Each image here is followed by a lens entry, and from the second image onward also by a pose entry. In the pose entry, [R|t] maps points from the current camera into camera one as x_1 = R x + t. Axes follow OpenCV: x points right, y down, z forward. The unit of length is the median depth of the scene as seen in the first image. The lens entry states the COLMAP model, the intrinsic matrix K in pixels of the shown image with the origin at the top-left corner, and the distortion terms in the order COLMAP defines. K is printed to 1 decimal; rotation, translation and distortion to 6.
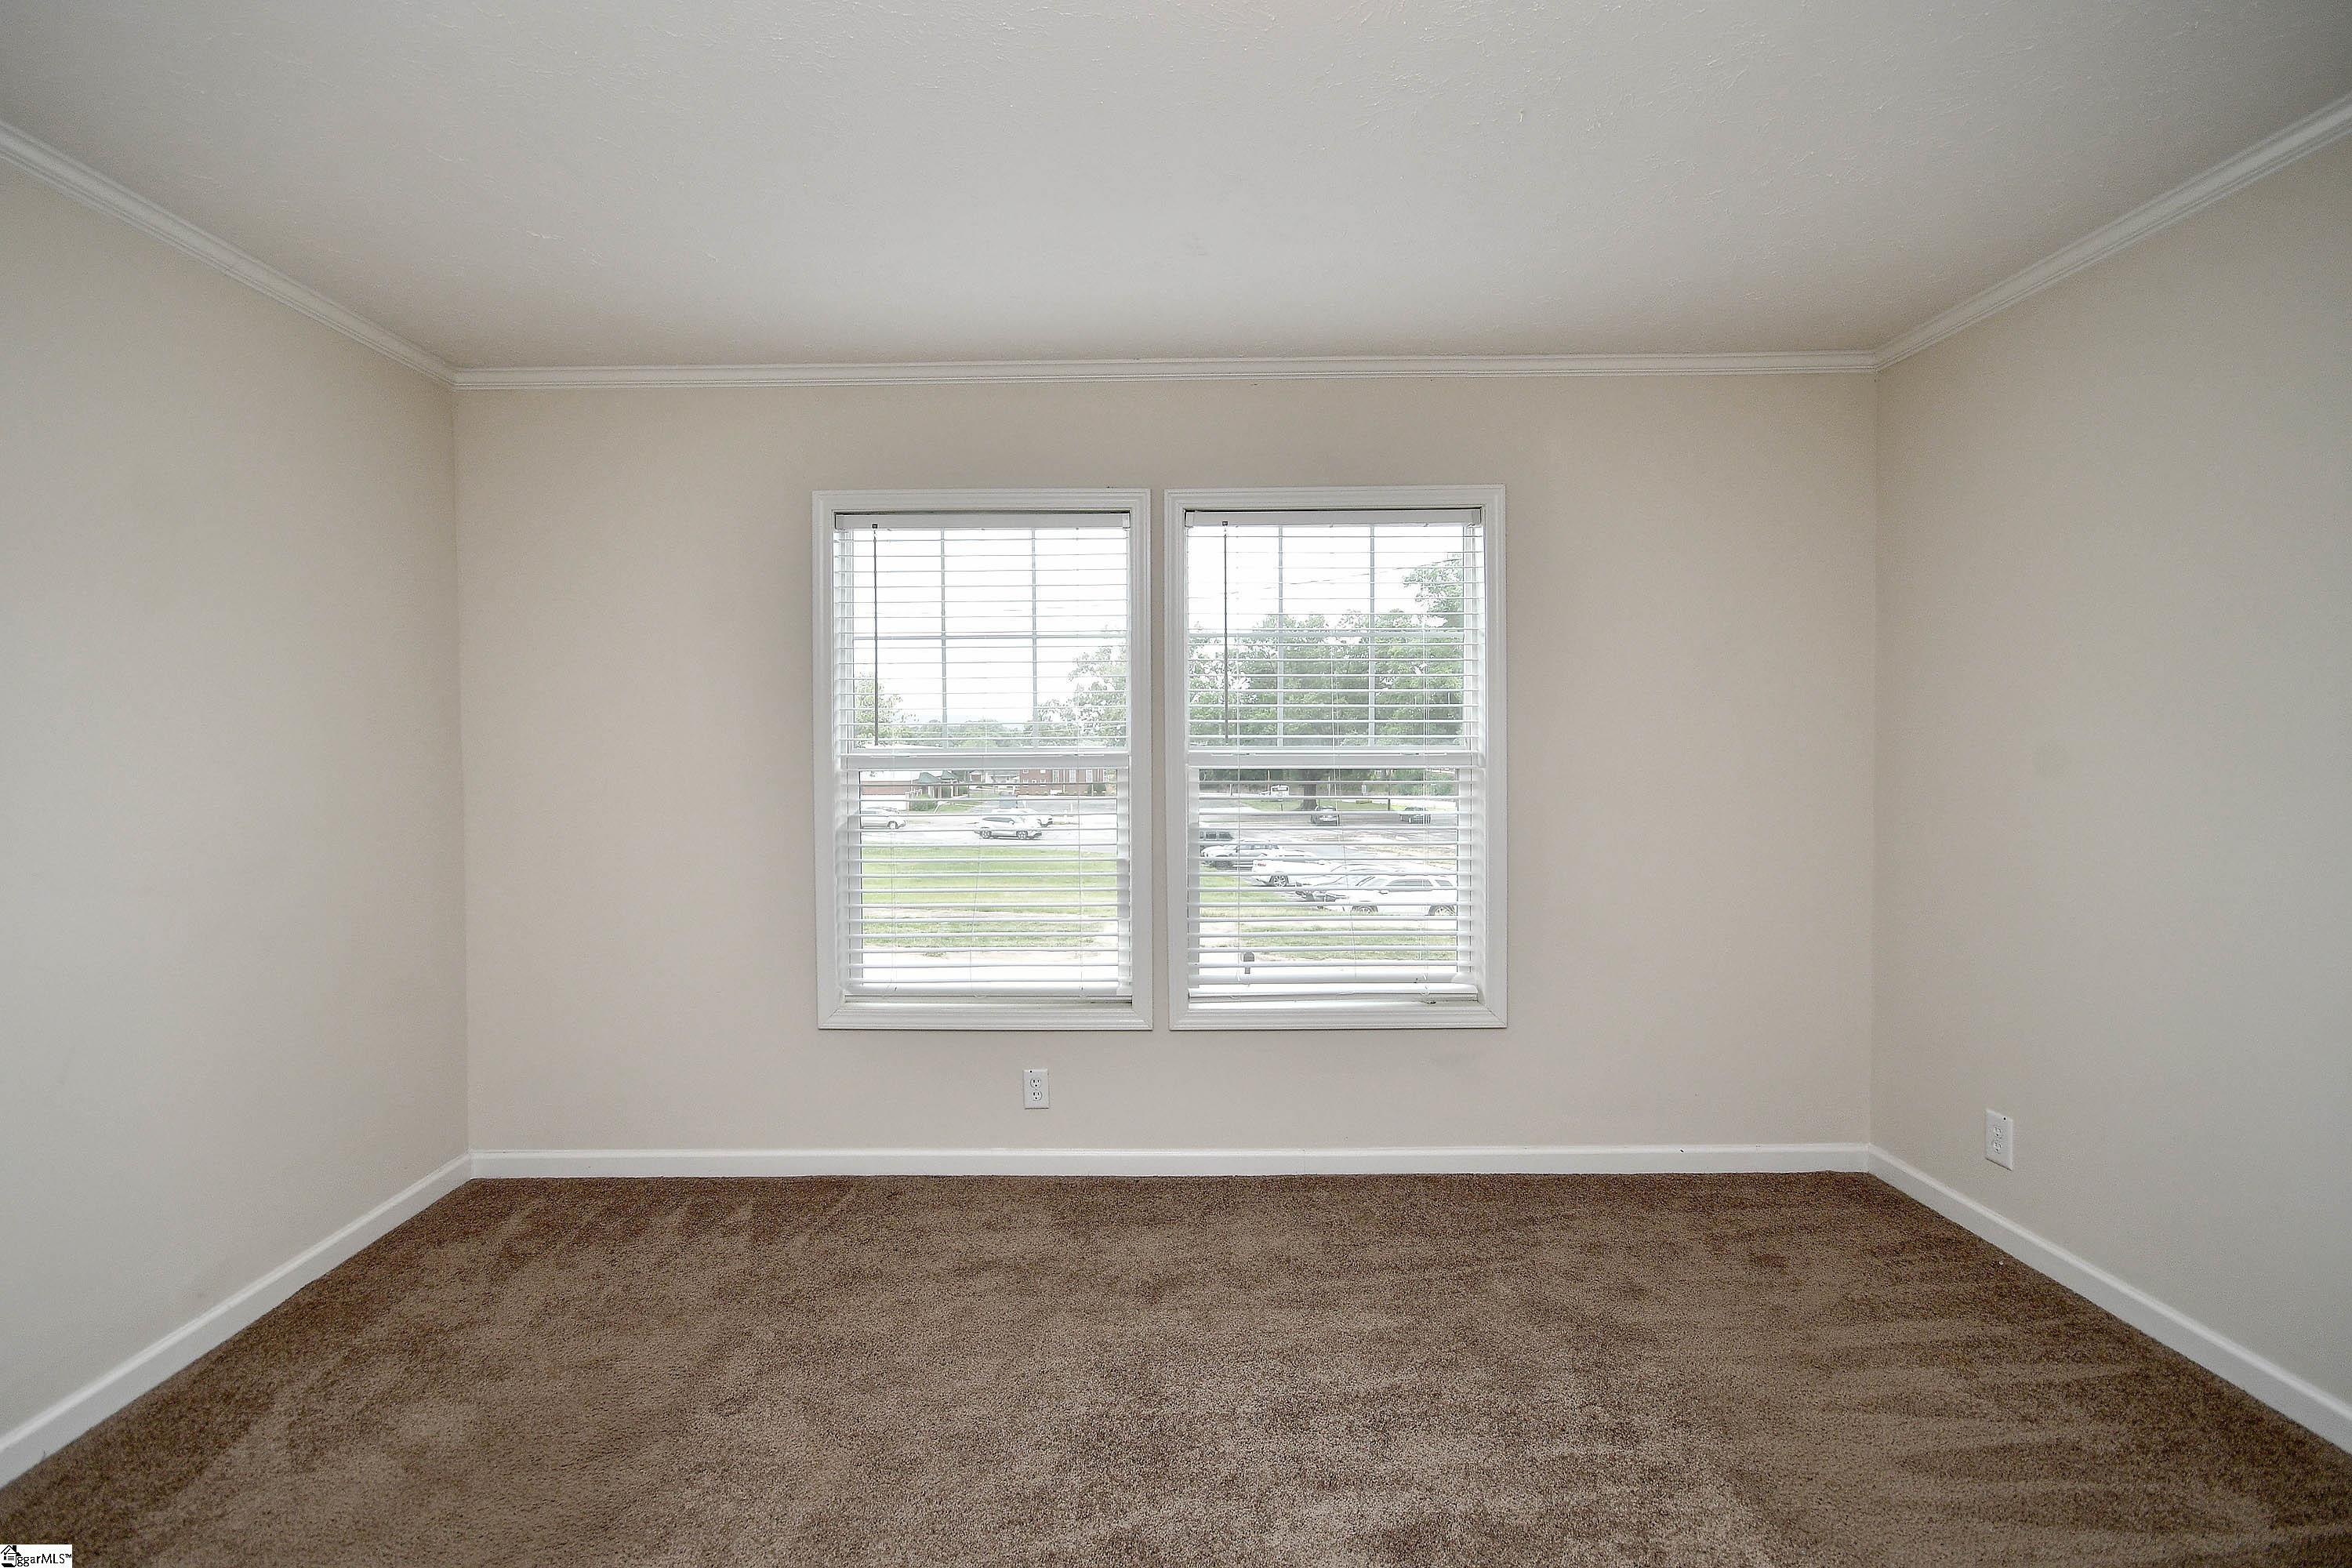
lens RADIAL K [[1033.1, 0, 1152.5], [0, 1033.1, 798.7], [0, 0, 1]] dist [-0.008229, -0.001180]
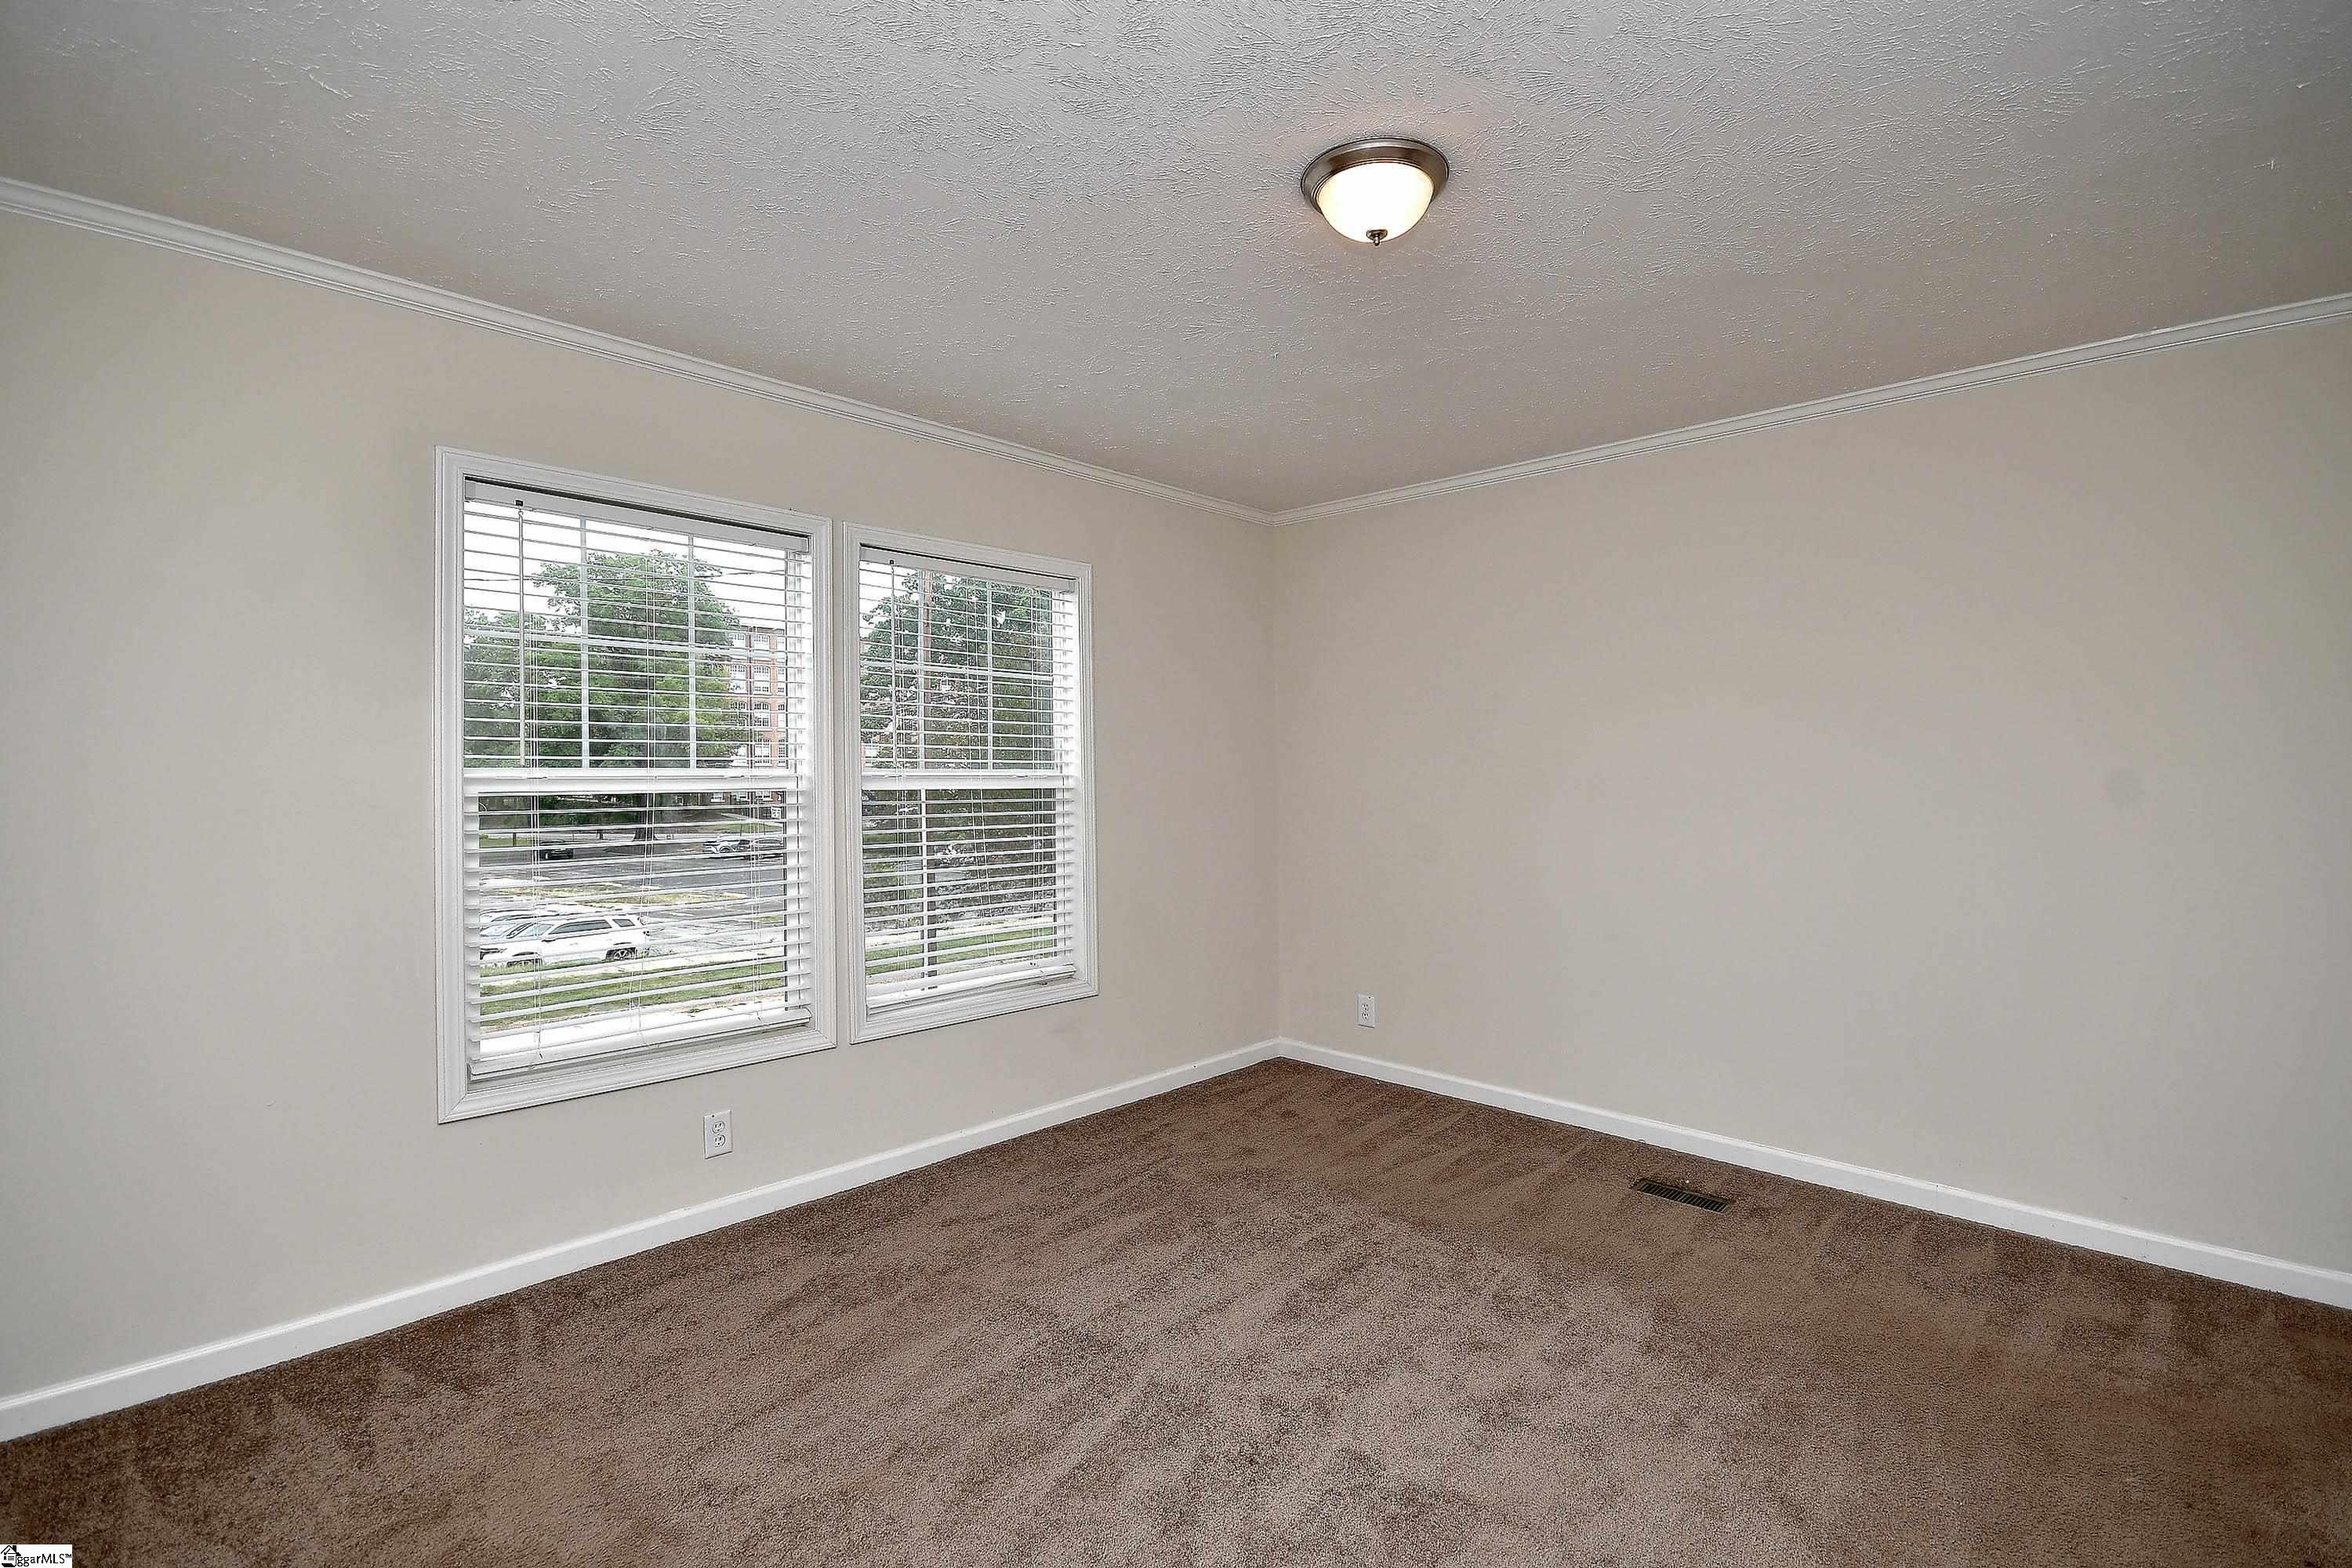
lens RADIAL K [[1033.1, 0, 1234.9], [0, 1033.1, 765.5], [0, 0, 1]] dist [-0.008229, -0.001180]
pose [[0.678473, 0.010887, 0.734544, -0.534335], [0.029795, 0.998660, -0.042322, 0.002781], [-0.734021, 0.050600, 0.677240, 0.012881]]
